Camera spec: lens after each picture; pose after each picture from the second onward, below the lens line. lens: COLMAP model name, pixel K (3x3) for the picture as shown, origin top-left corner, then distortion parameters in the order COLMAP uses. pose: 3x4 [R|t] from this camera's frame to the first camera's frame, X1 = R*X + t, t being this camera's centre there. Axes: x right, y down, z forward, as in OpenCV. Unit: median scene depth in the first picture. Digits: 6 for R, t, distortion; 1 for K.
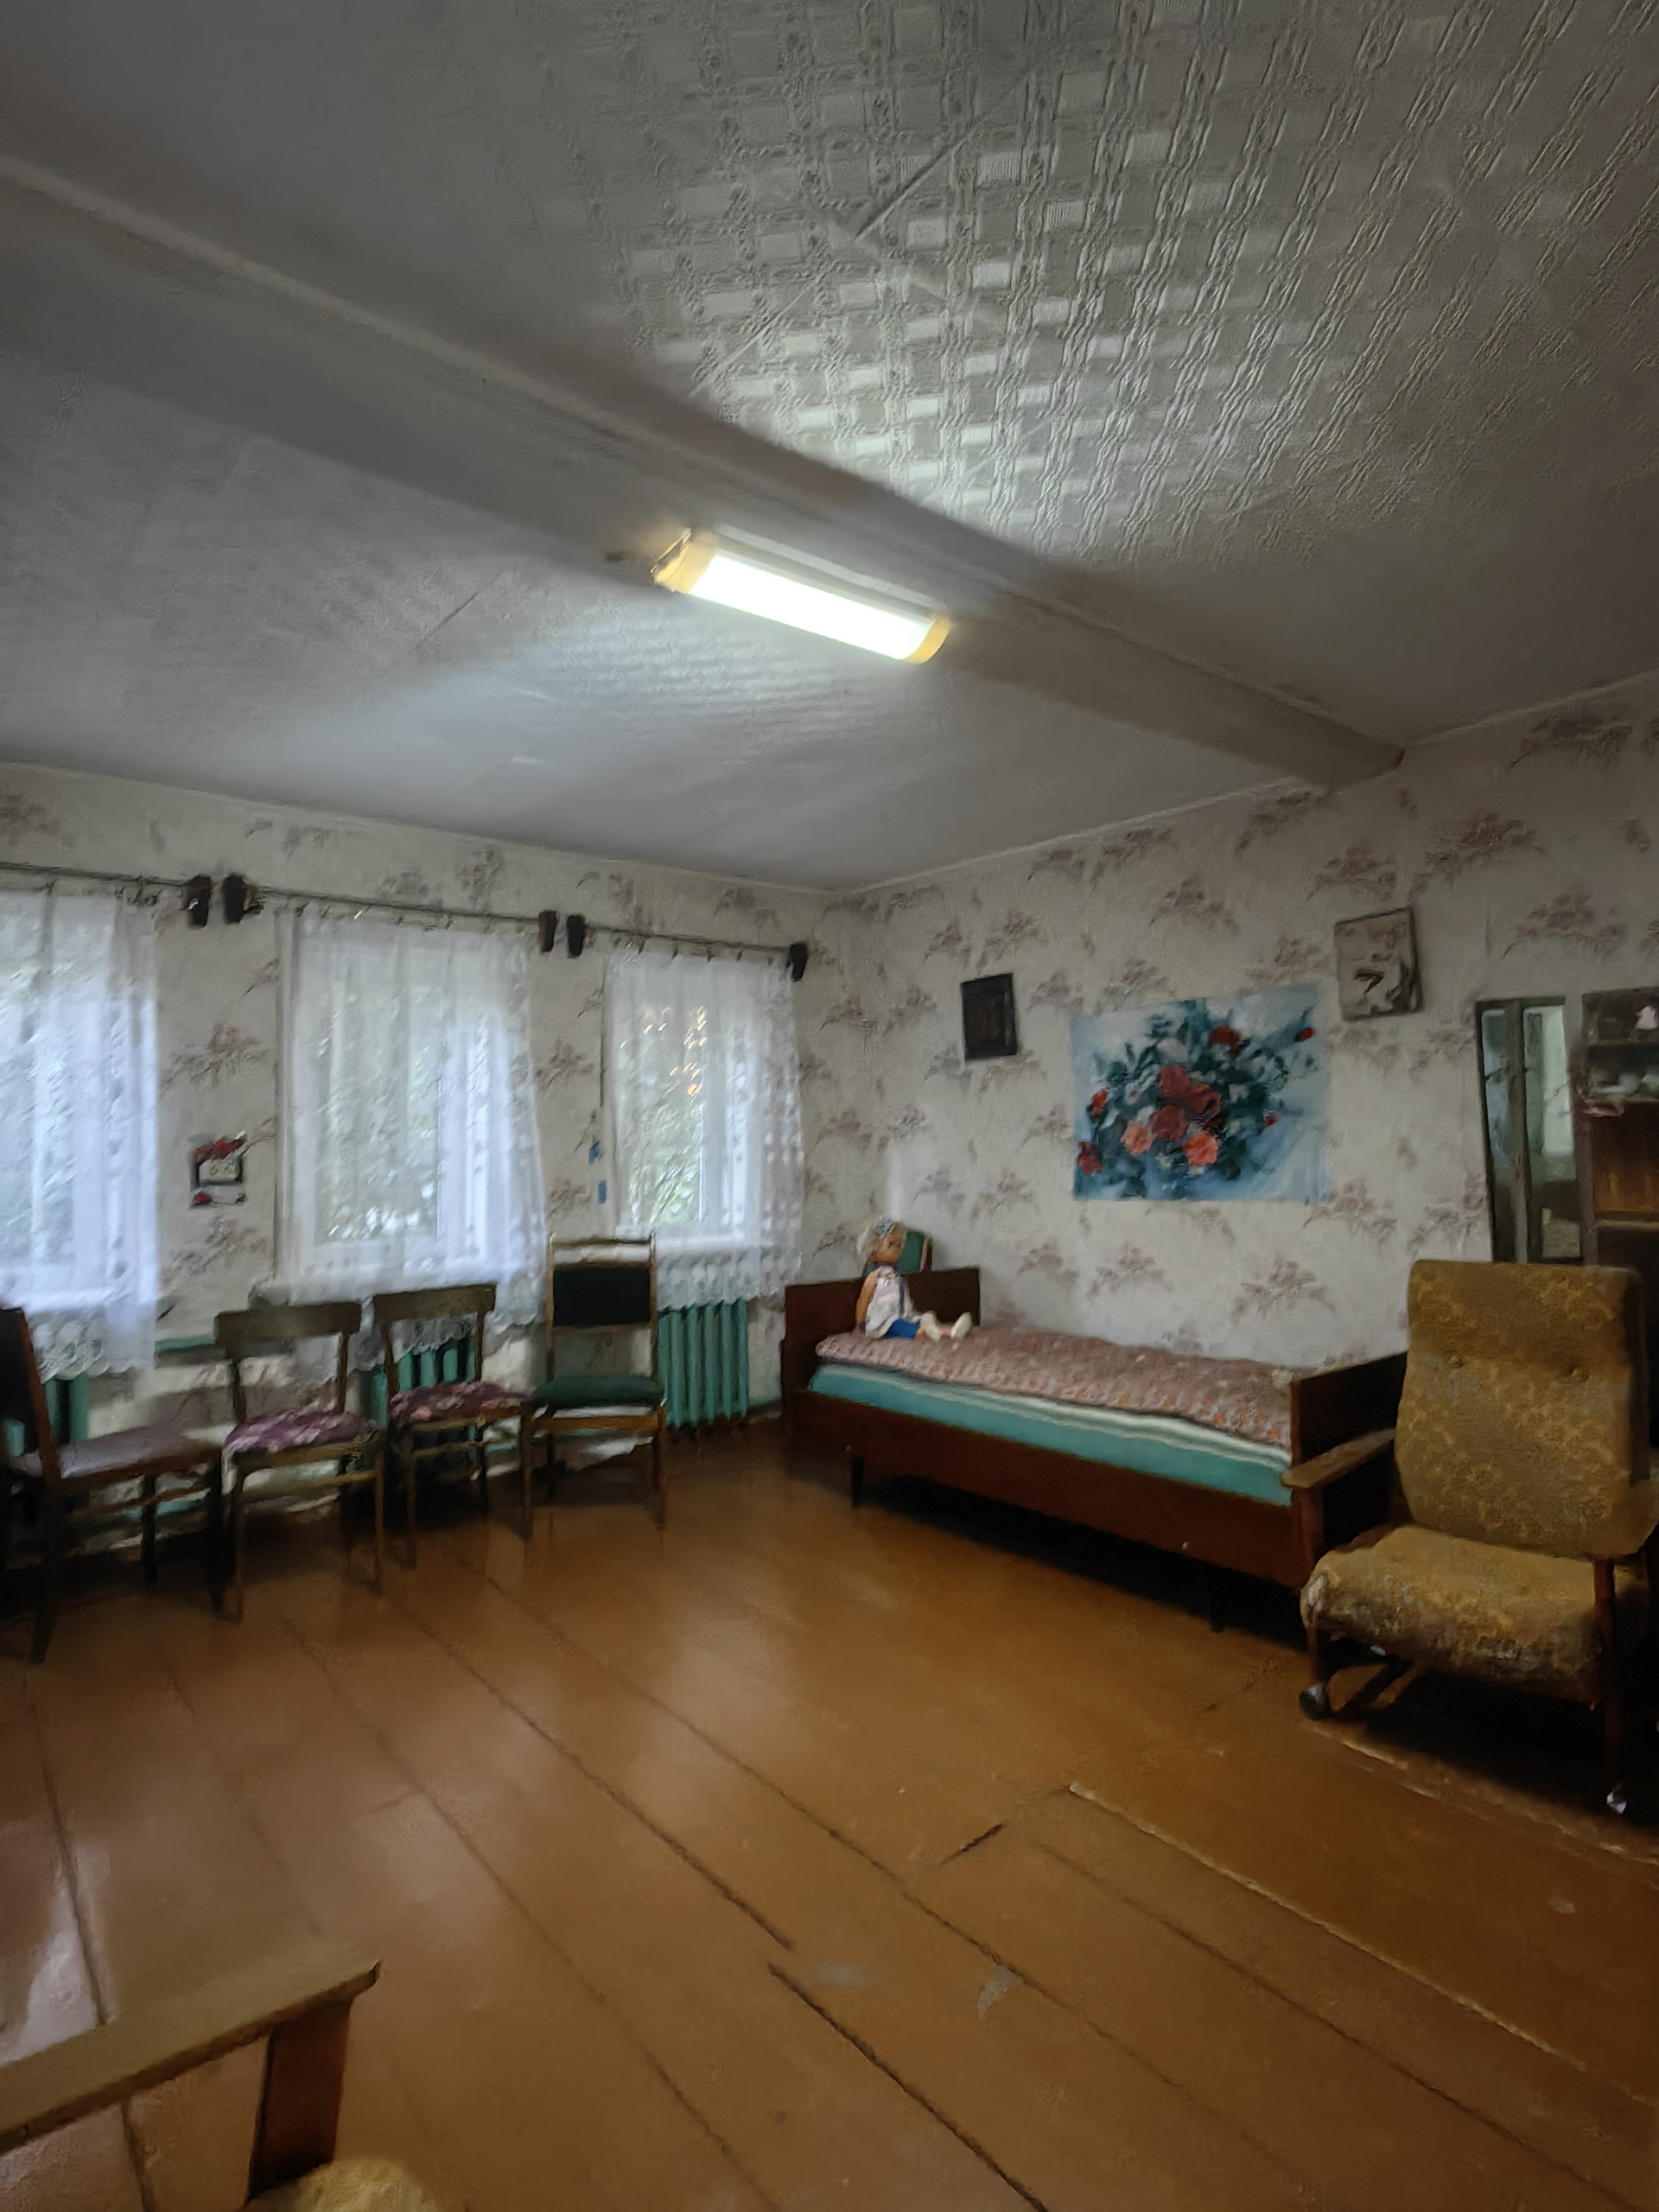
lens RADIAL K [[1175.2, 0, 827.0], [0, 1175.2, 1120.6], [0, 0, 1]] dist [0.014132, 0.000246]
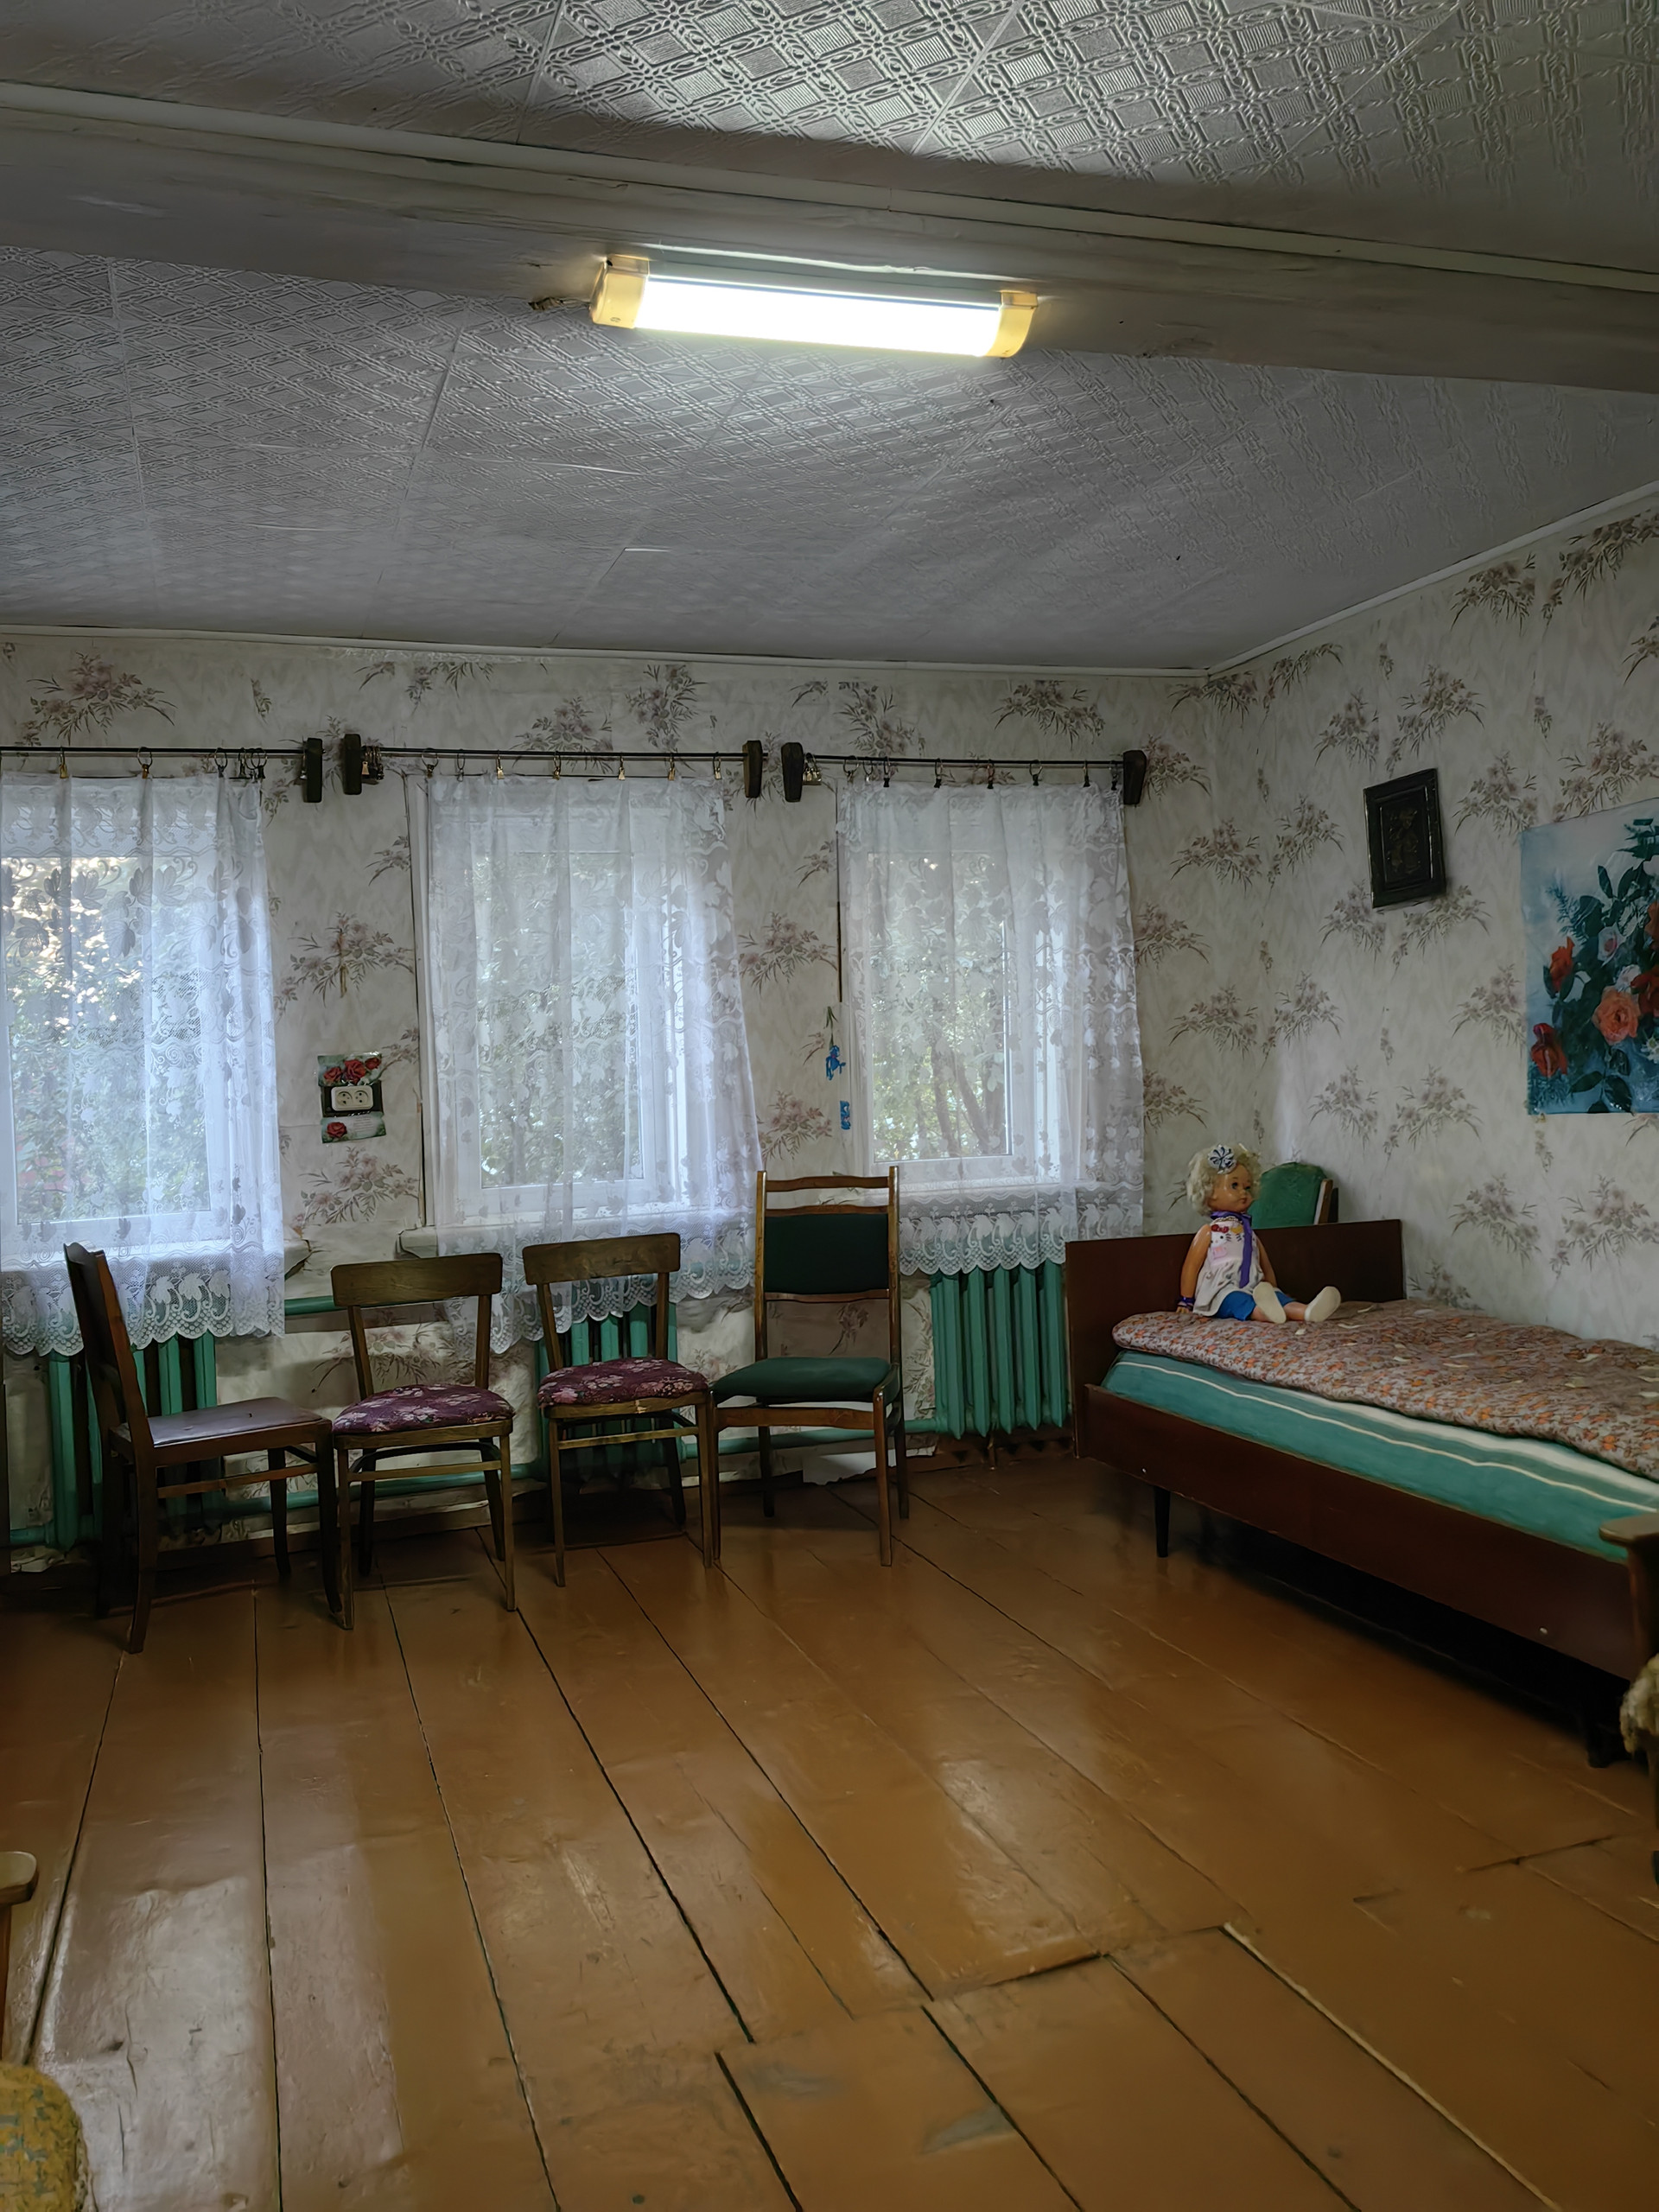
lens RADIAL K [[1706.3, 0, 827.8], [0, 1706.3, 1101.3], [0, 0, 1]] dist [0.061677, -0.015696]
pose [[0.943041, -0.020352, -0.332054, 0.176672], [0.036449, 0.998439, 0.042321, 0.005722], [0.330674, -0.052013, 0.942311, -0.020021]]
